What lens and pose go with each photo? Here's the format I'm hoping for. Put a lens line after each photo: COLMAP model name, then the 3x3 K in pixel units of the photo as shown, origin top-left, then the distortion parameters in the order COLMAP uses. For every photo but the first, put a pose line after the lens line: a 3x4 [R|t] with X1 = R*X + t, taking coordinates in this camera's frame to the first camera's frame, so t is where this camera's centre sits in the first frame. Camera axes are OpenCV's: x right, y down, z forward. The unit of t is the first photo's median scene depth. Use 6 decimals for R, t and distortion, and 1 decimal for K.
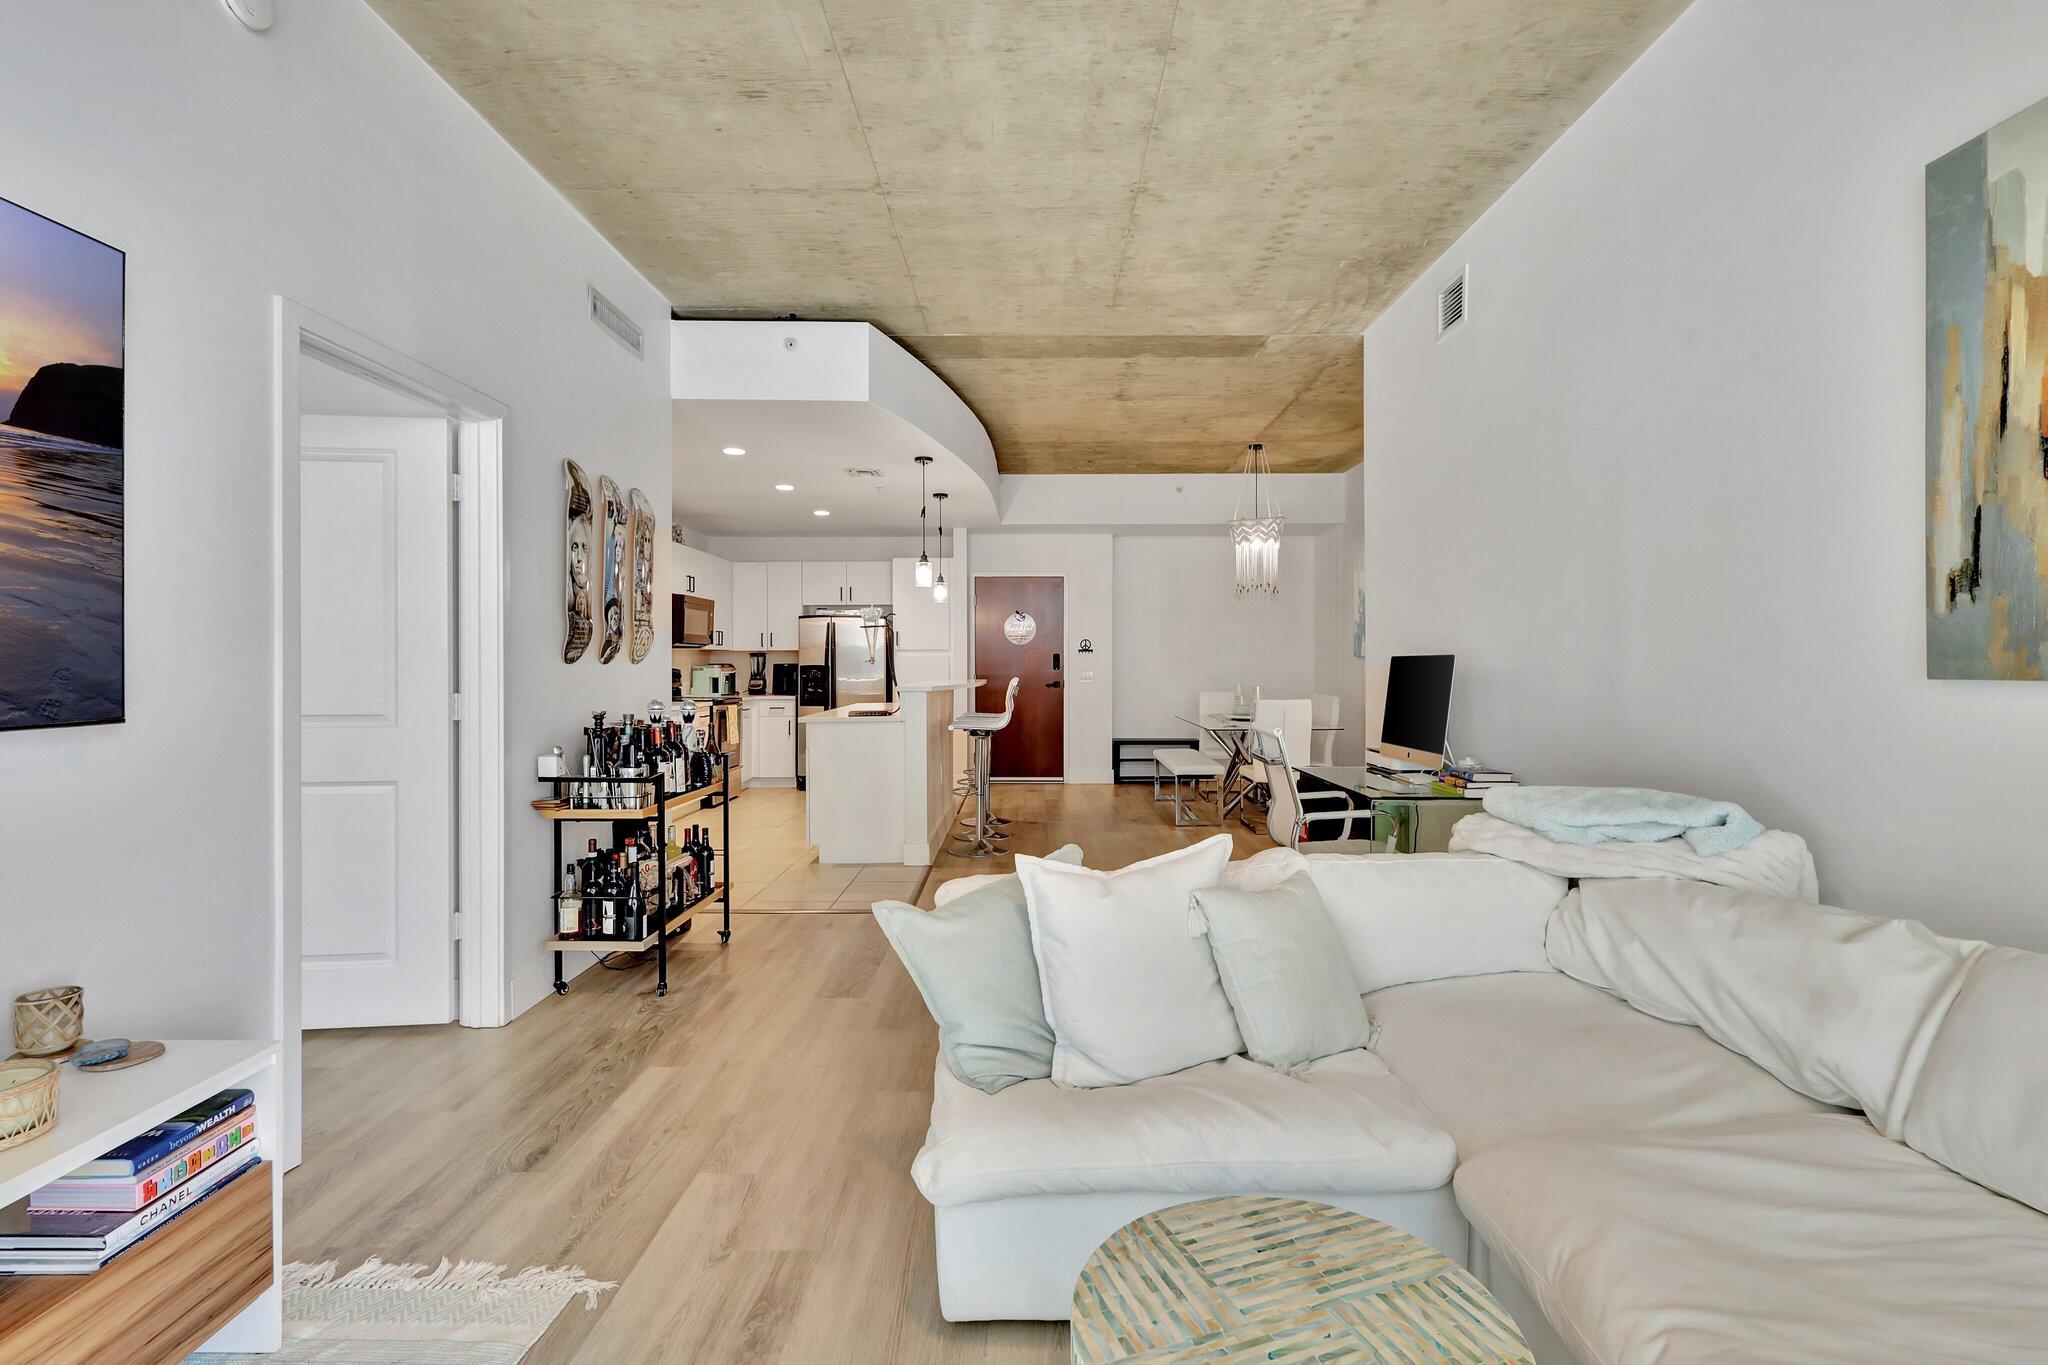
lens RADIAL K [[952.3, 0, 1035.0], [0, 952.3, 667.9], [0, 0, 1]] dist [0.002171, 0.001573]
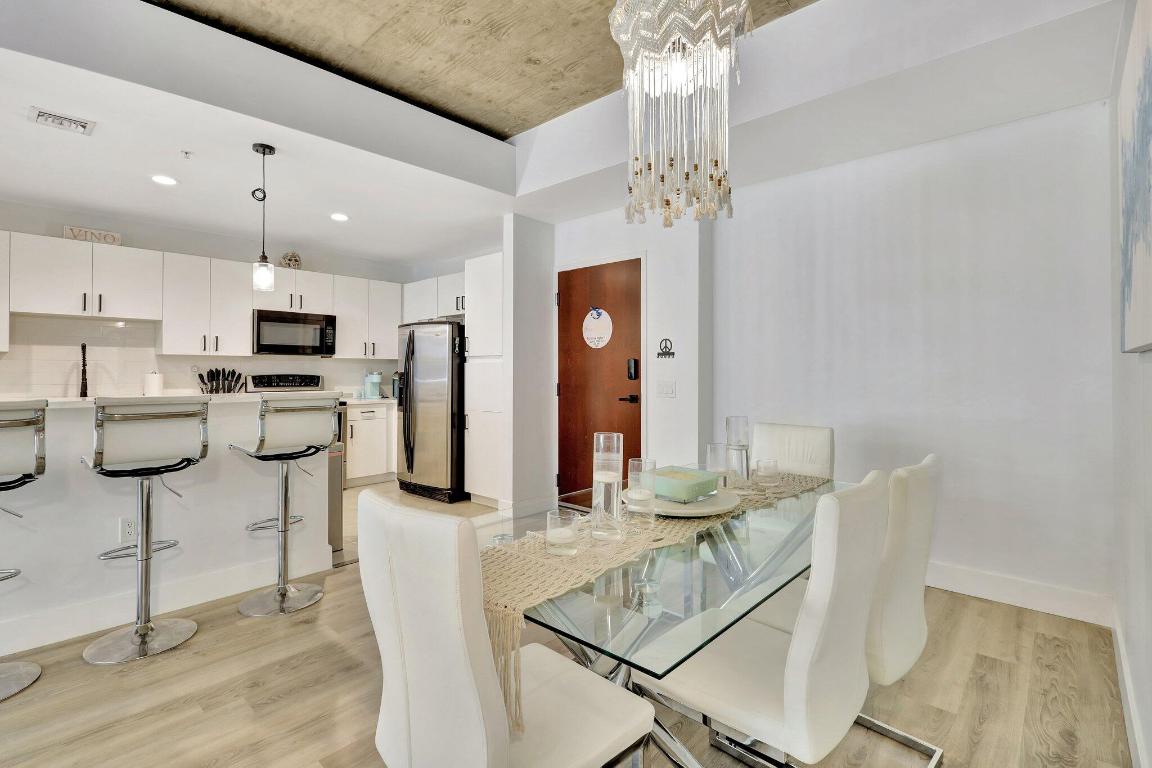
lens RADIAL K [[535.7, 0, 567.7], [0, 535.7, 368.3], [0, 0, 1]] dist [0.002171, 0.001573]
pose [[0.731679, -0.002132, -0.681646, 0.289140], [-0.006543, 0.999927, -0.010151, -0.002549], [0.681618, 0.011887, 0.731612, 0.671293]]
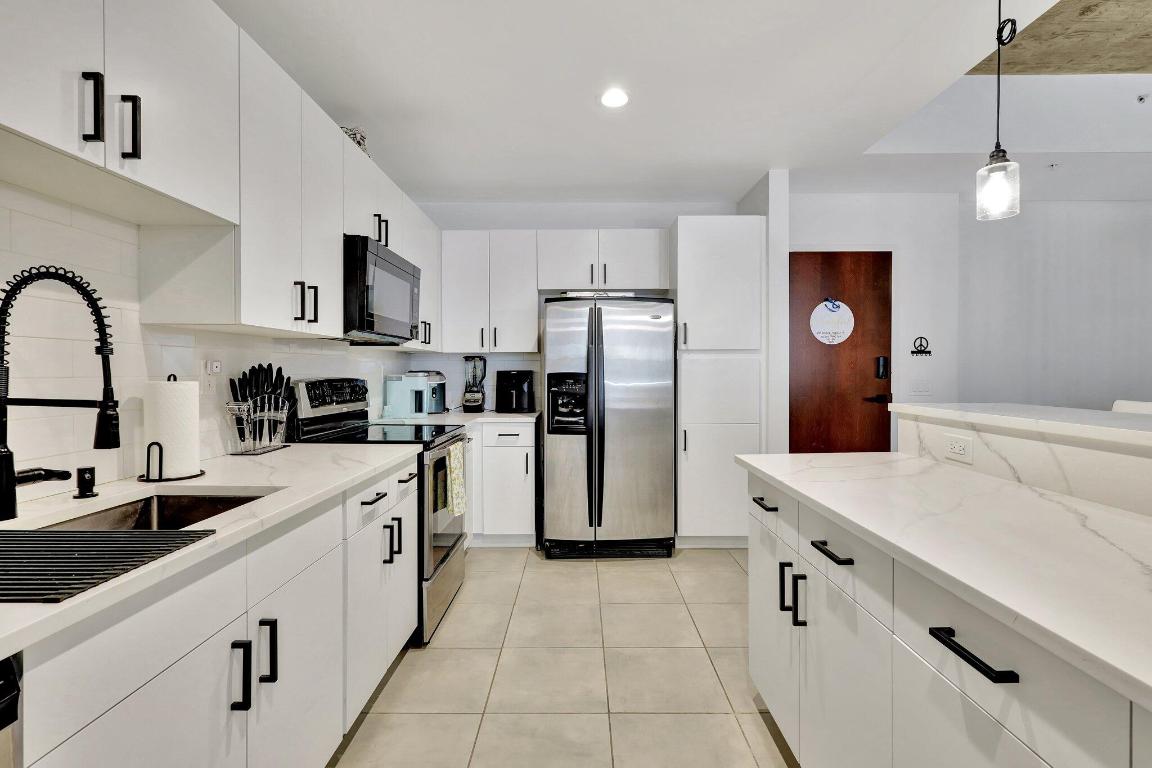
lens RADIAL K [[535.7, 0, 578.3], [0, 535.7, 377.1], [0, 0, 1]] dist [0.002171, 0.001573]
pose [[0.999962, -0.001172, -0.008640, -0.215109], [0.001221, 0.999983, 0.005678, -0.001663], [0.008633, -0.005688, 0.999947, 0.606739]]
